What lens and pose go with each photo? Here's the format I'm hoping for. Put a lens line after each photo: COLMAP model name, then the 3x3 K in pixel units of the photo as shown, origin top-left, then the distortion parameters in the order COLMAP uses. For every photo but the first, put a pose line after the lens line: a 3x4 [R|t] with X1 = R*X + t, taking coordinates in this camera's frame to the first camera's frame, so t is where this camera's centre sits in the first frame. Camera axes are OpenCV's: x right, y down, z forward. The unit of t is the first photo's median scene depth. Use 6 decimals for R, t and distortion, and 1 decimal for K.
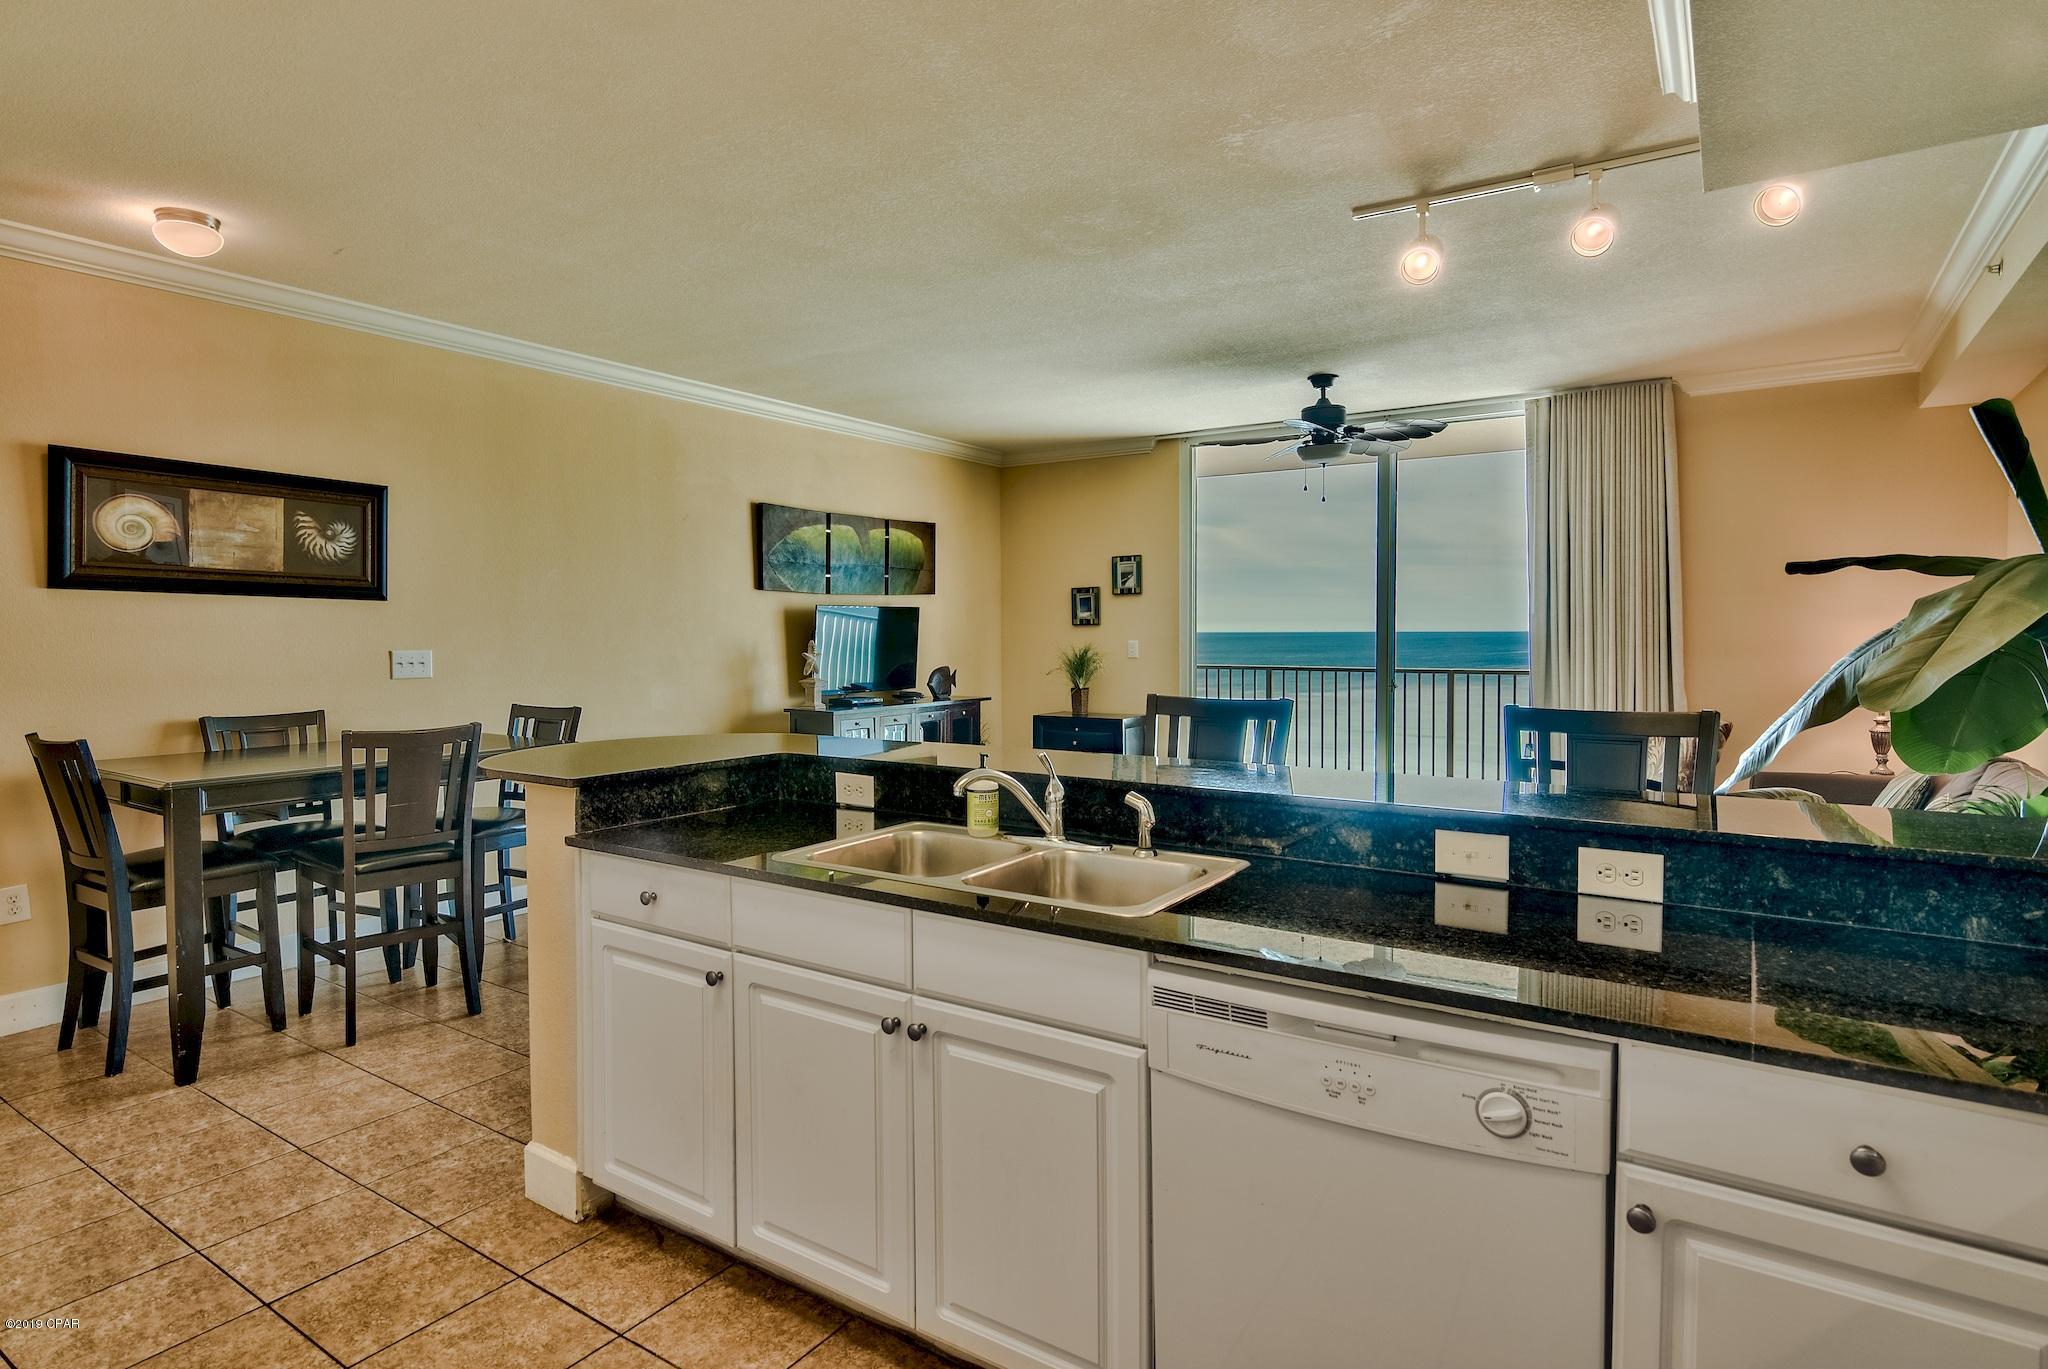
lens RADIAL K [[1076.1, 0, 966.7], [0, 1076.1, 661.1], [0, 0, 1]] dist [0.004265, -0.000547]
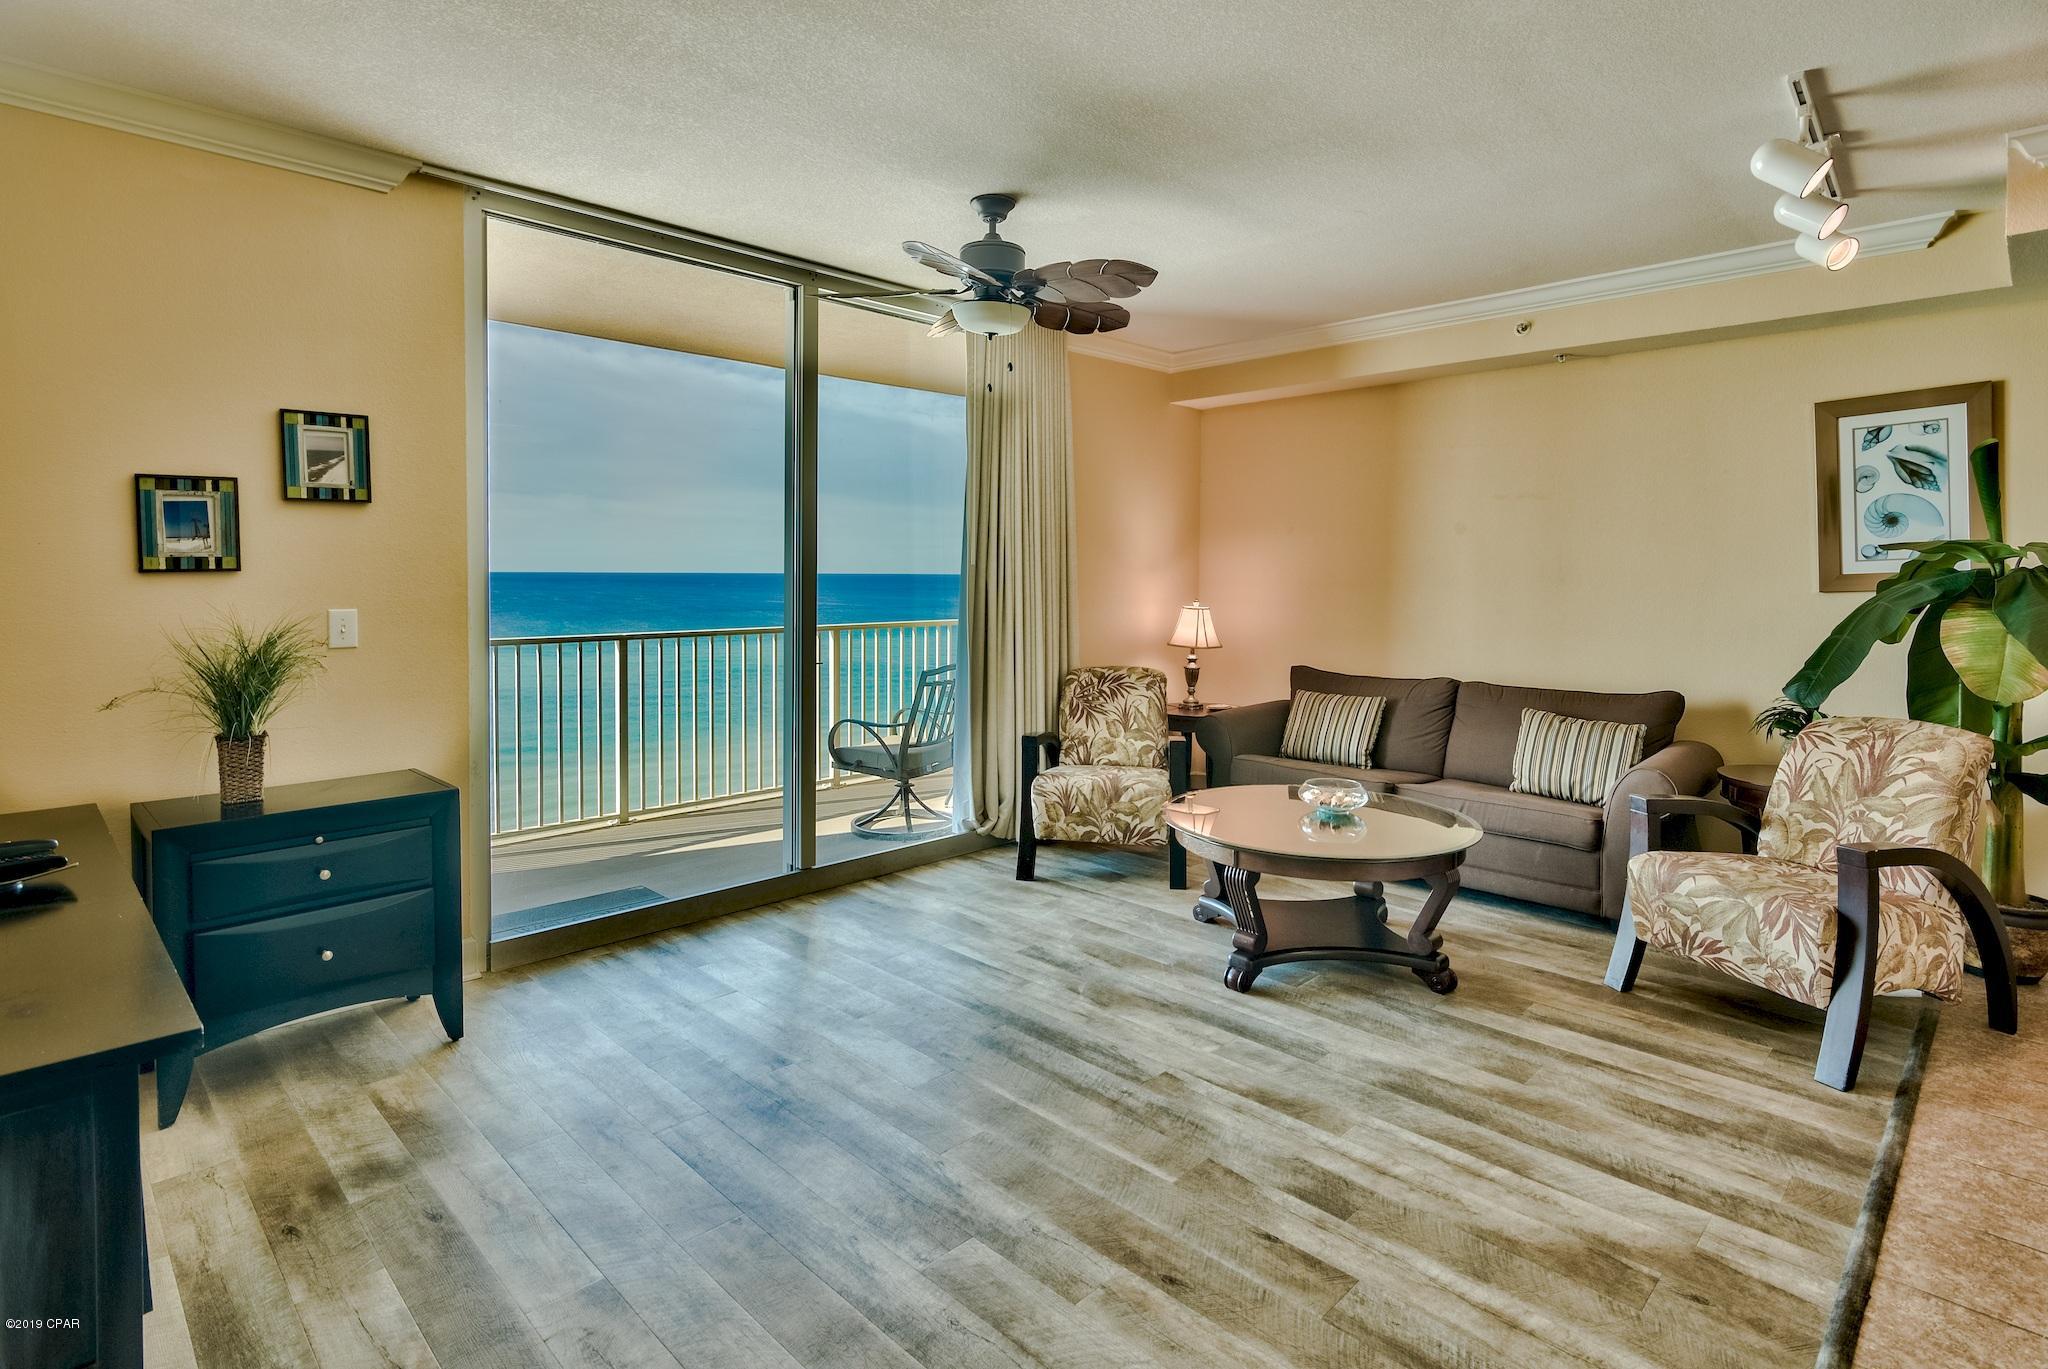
lens RADIAL K [[1017.5, 0, 1053.3], [0, 1017.5, 607.6], [0, 0, 1]] dist [-0.001442, 0.000083]
pose [[0.157622, -0.030265, 0.987036, -0.222051], [0.022598, 0.999379, 0.027034, -0.025537], [-0.987241, 0.018044, 0.158208, 0.685642]]
